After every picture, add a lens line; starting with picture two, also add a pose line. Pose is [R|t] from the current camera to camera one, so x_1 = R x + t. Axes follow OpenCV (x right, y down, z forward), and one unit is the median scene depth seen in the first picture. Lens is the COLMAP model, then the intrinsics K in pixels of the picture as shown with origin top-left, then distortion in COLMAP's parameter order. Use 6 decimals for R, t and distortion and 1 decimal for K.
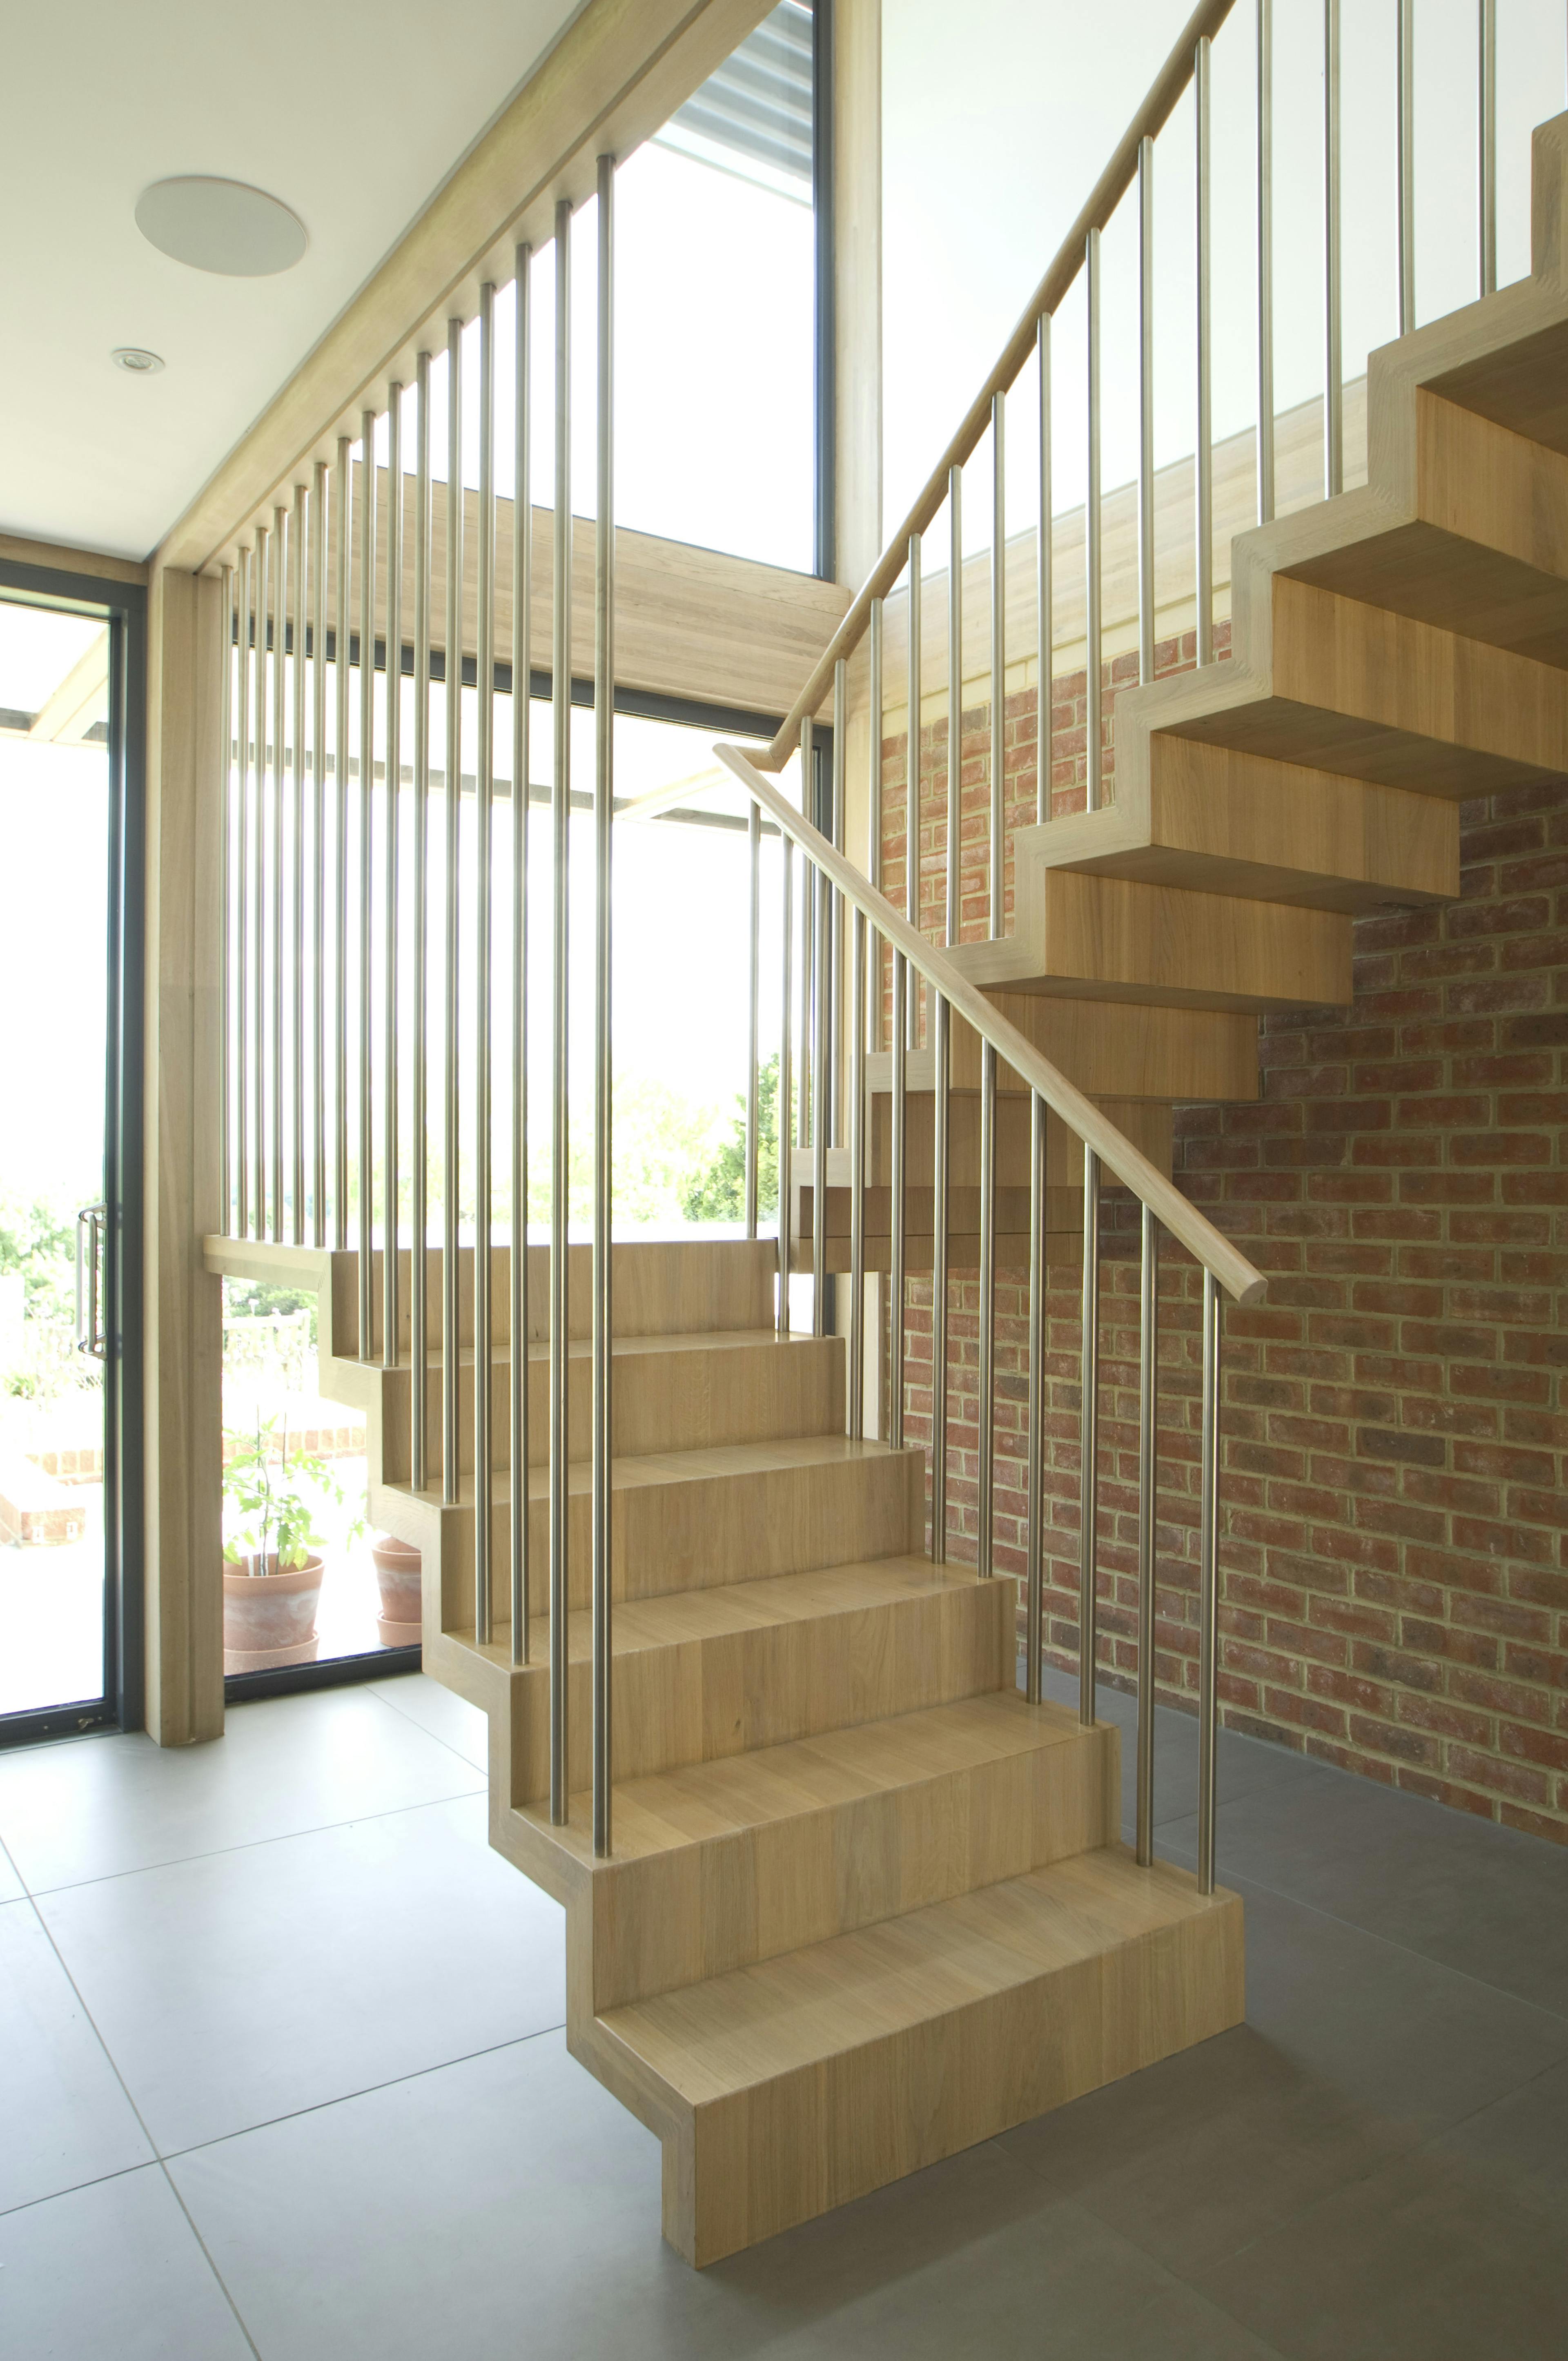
lens RADIAL K [[1620.1, 0, 783.8], [0, 1620.1, 1172.9], [0, 0, 1]] dist [0.000259, 0.001395]
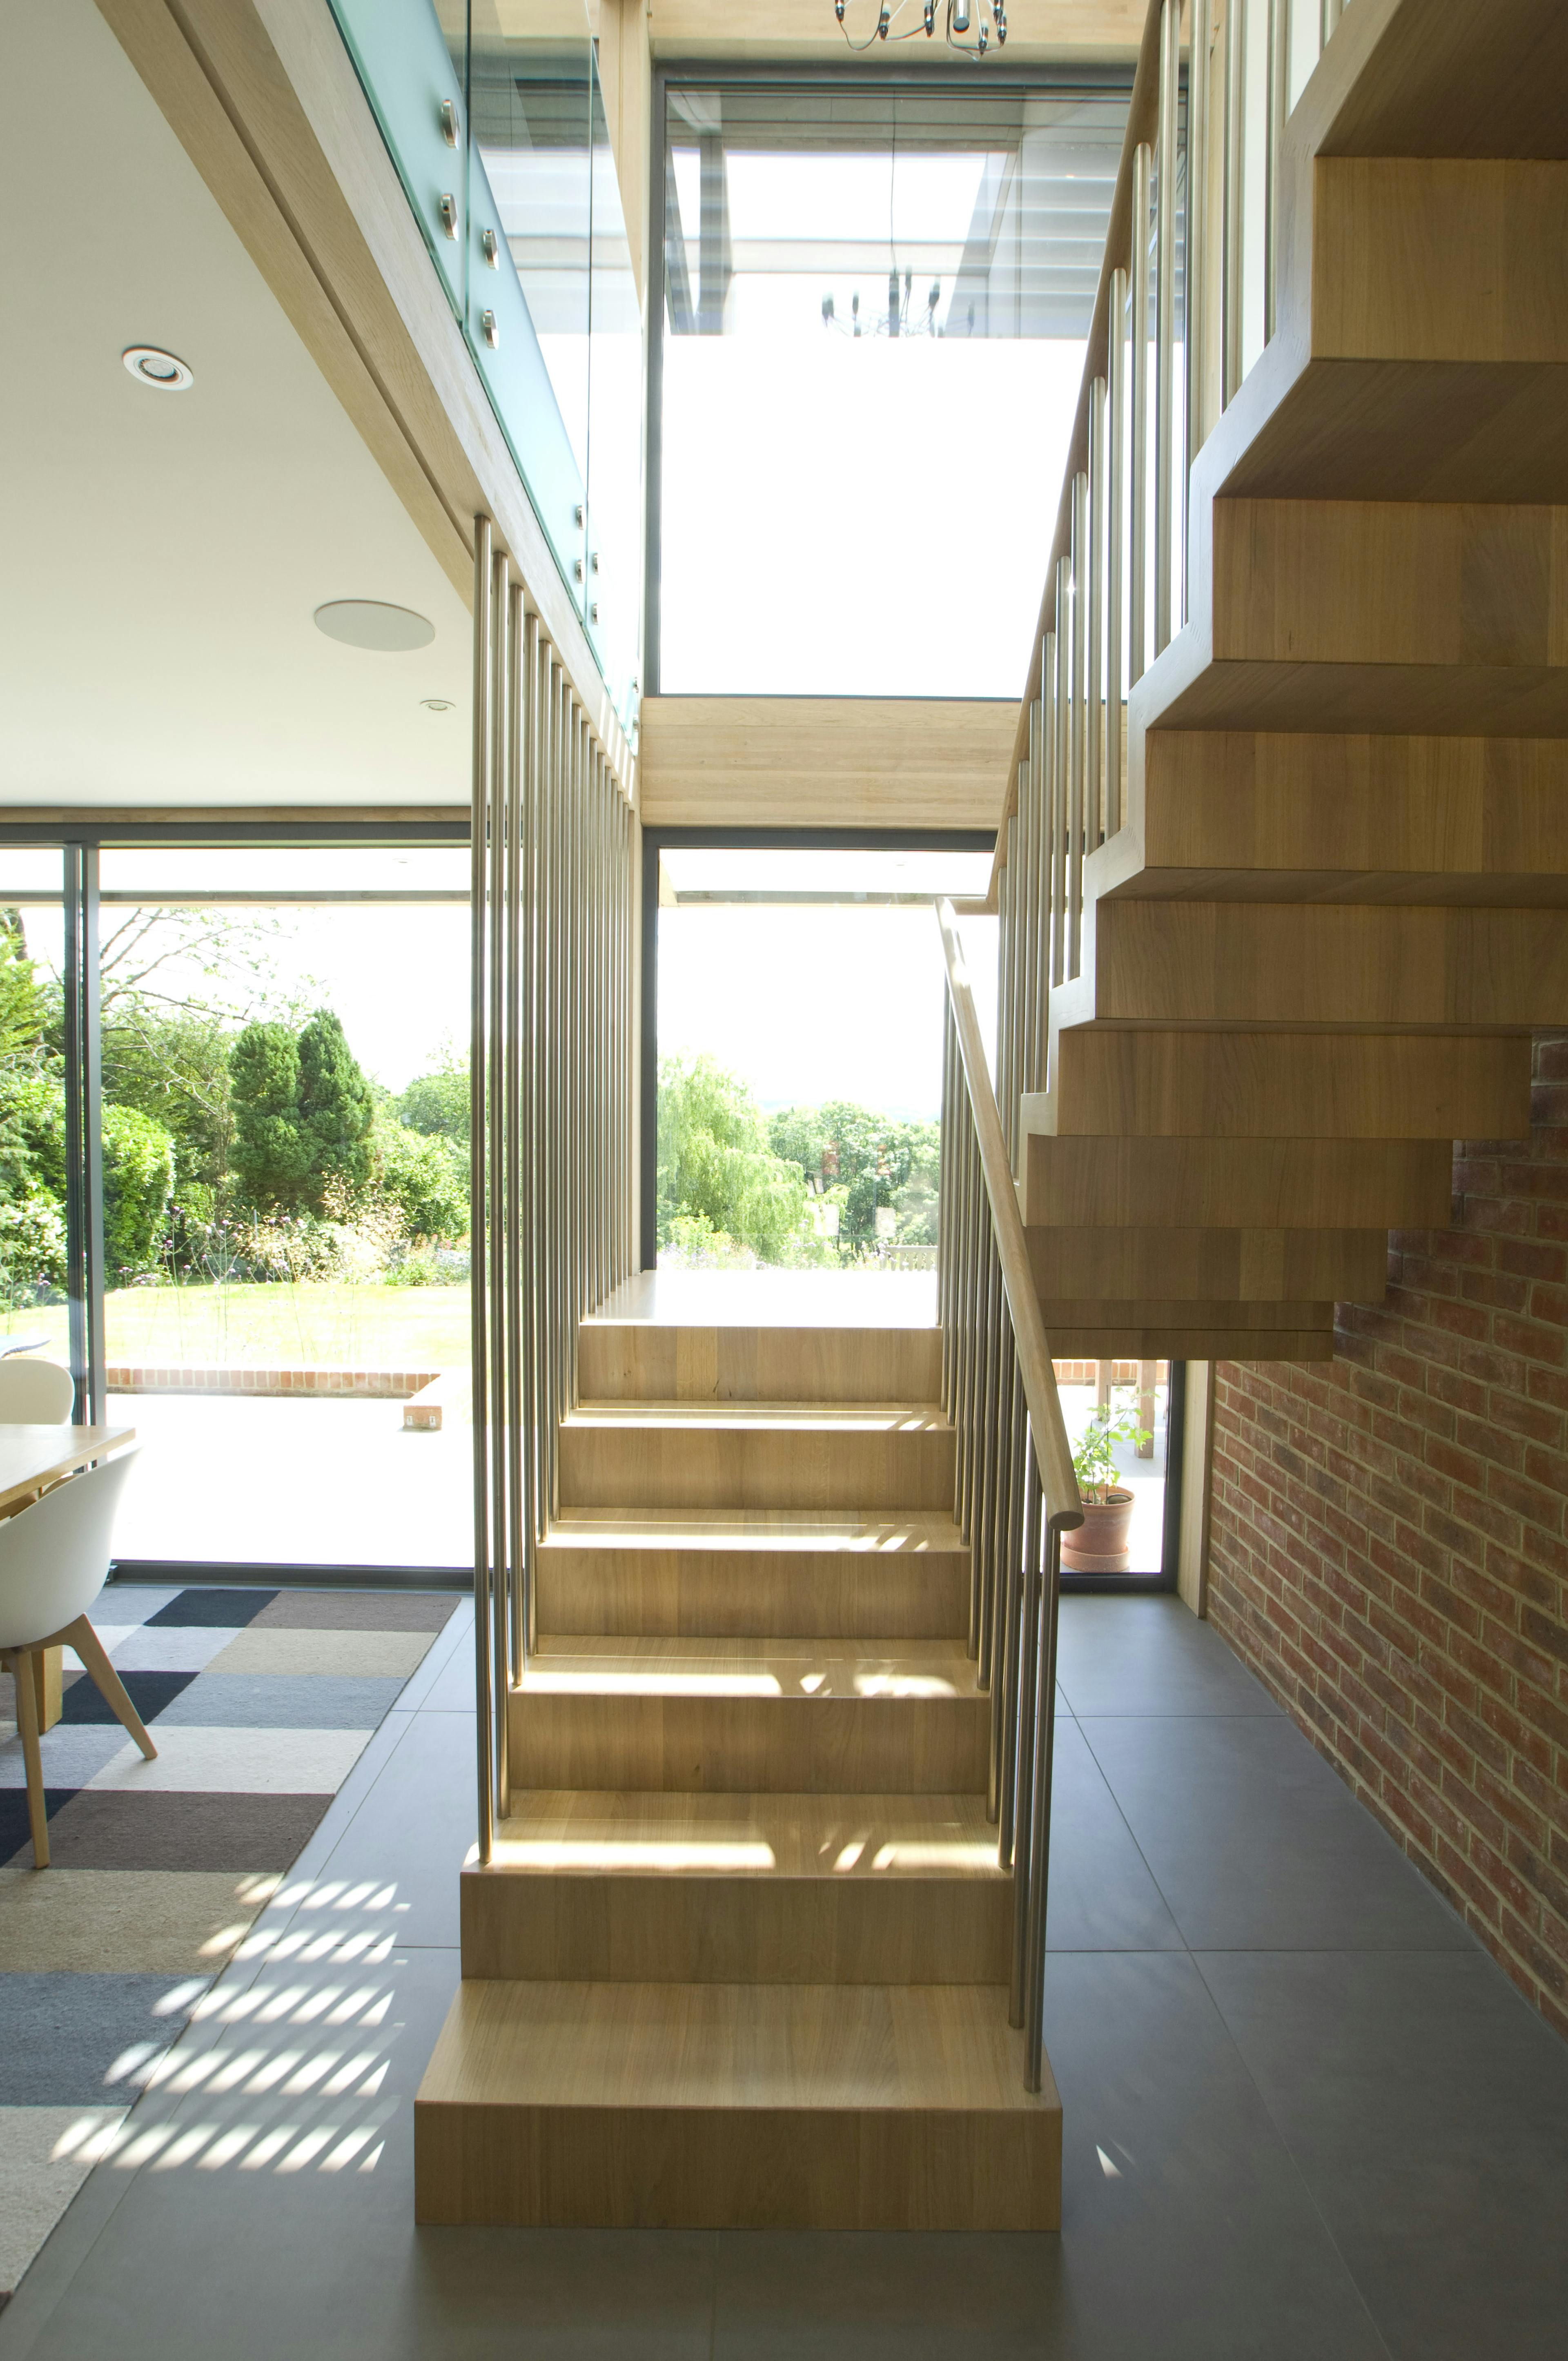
lens RADIAL K [[1135.3, 0, 783.2], [0, 1135.3, 1186.0], [0, 0, 1]] dist [-0.003626, 0.002472]
pose [[0.821405, 0.034480, -0.569302, 0.366306], [-0.005003, 0.998568, 0.053261, -0.107817], [0.570323, -0.040901, 0.820402, 0.252531]]
